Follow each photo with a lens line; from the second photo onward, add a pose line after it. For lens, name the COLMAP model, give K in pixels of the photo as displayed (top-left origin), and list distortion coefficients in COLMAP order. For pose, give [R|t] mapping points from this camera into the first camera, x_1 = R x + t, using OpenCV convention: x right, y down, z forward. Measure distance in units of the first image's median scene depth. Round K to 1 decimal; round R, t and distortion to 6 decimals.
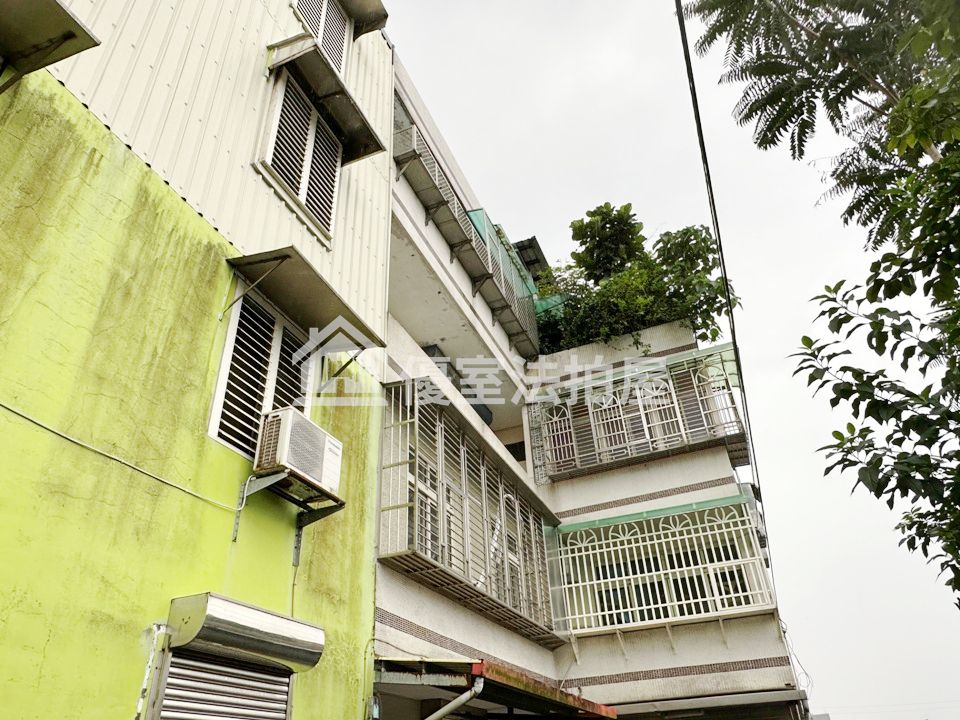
lens RADIAL K [[659.7, 0, 475.4], [0, 659.7, 364.8], [0, 0, 1]] dist [-0.000448, 0.001177]
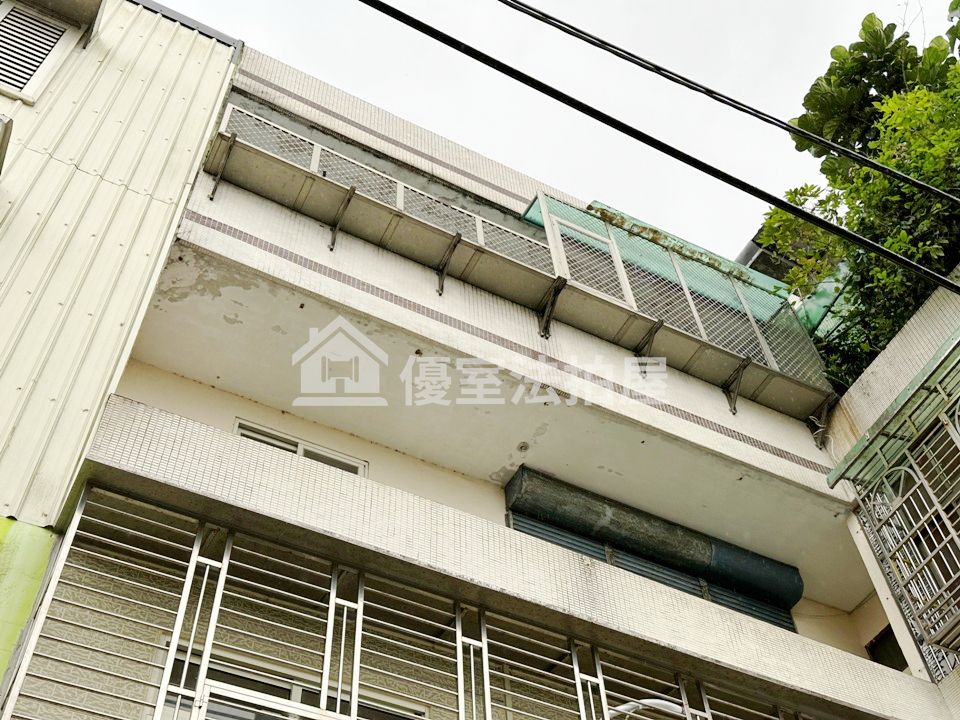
lens RADIAL K [[1078.9, 0, 481.4], [0, 1078.9, 354.8], [0, 0, 1]] dist [0.165018, -0.330908]
pose [[0.765073, -0.514197, -0.387640, 0.334153], [0.360077, 0.840681, -0.404474, 0.265799], [0.533861, 0.169872, 0.828333, 0.444957]]
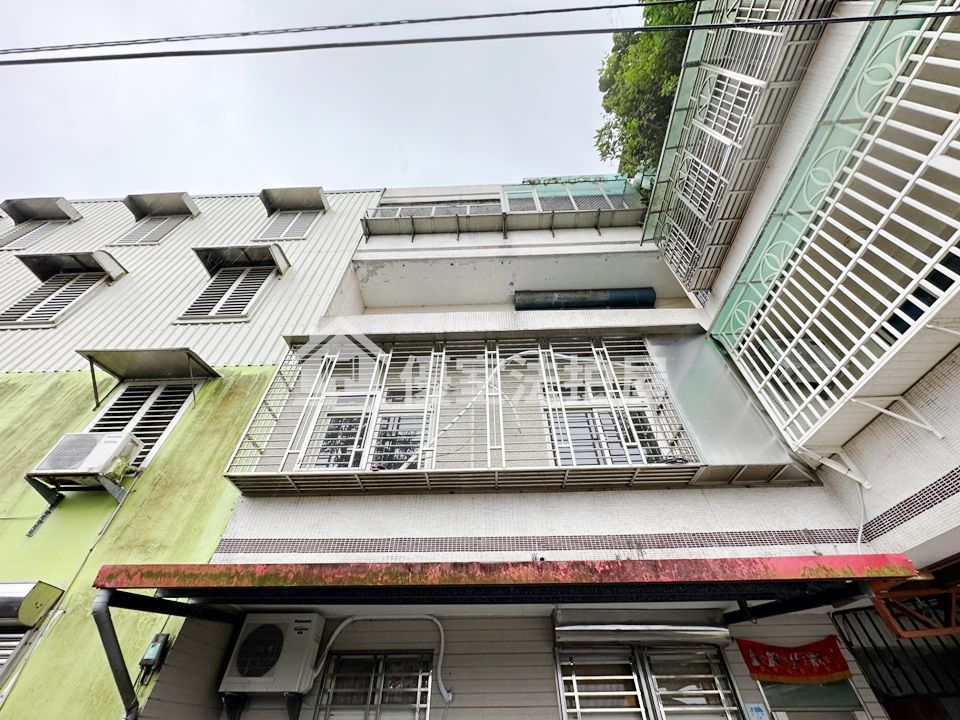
lens RADIAL K [[381.1, 0, 480.0], [0, 381.1, 360.0], [0, 0, 1]] dist [-0.000902, 0.000188]
pose [[0.347264, -0.638470, -0.686851, 0.398847], [0.500806, 0.745505, -0.439791, 0.427535], [0.792844, -0.191255, 0.578636, 0.705622]]
